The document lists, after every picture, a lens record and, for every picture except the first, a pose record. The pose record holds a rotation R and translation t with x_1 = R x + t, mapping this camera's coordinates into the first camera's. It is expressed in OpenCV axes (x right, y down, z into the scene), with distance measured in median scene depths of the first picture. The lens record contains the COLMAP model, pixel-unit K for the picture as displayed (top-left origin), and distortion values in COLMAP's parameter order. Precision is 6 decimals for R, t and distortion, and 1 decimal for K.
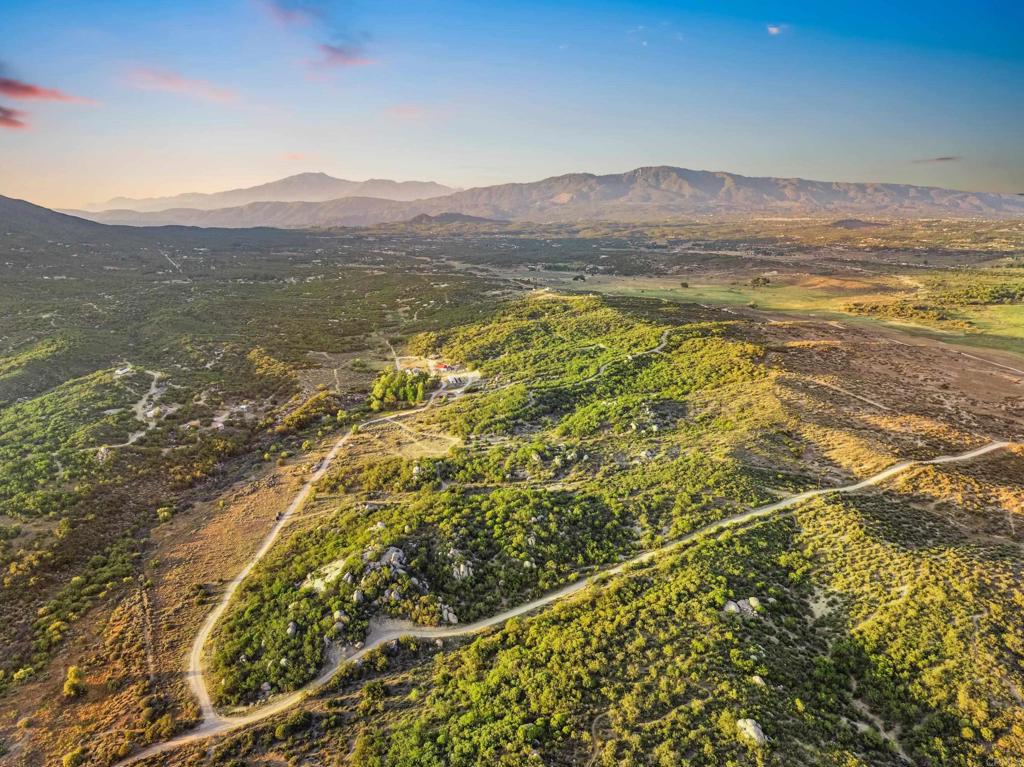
lens RADIAL K [[726.3, 0, 523.6], [0, 726.3, 344.9], [0, 0, 1]] dist [-0.028212, -0.007826]
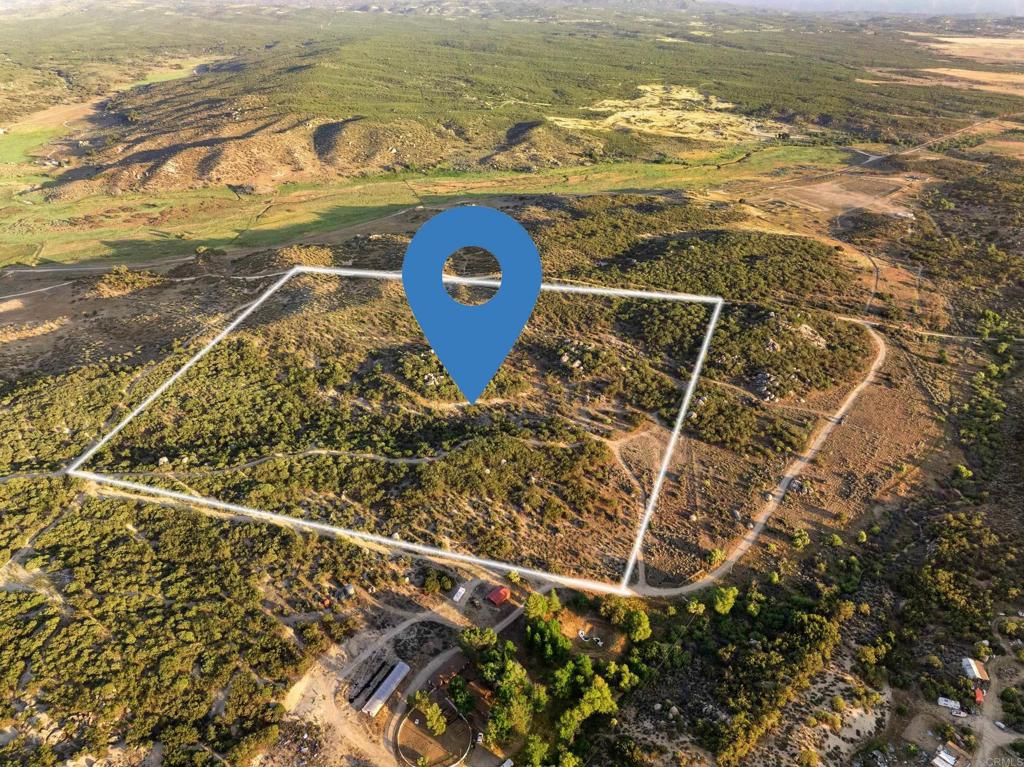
lens RADIAL K [[725.5, 0, 521.8], [0, 725.5, 352.0], [0, 0, 1]] dist [-0.035287, 0.002200]
pose [[-0.778159, -0.264266, 0.569765, -0.504186], [0.121697, 0.826537, 0.549569, -0.453607], [-0.616164, 0.496991, -0.611017, 1.730787]]
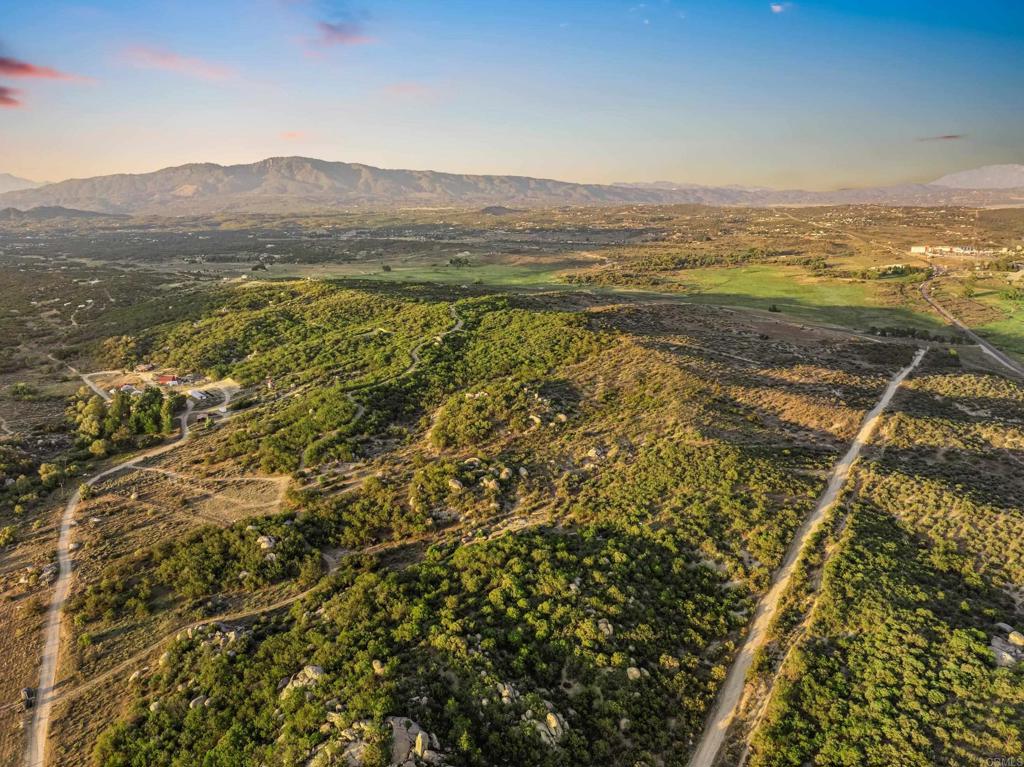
lens RADIAL K [[736.7, 0, 522.1], [0, 736.7, 349.2], [0, 0, 1]] dist [-0.034379, -0.001236]
pose [[0.883897, -0.096779, 0.457558, -0.222360], [0.092345, 0.995209, 0.032109, 0.017254], [-0.458473, 0.013872, 0.888600, 0.378702]]
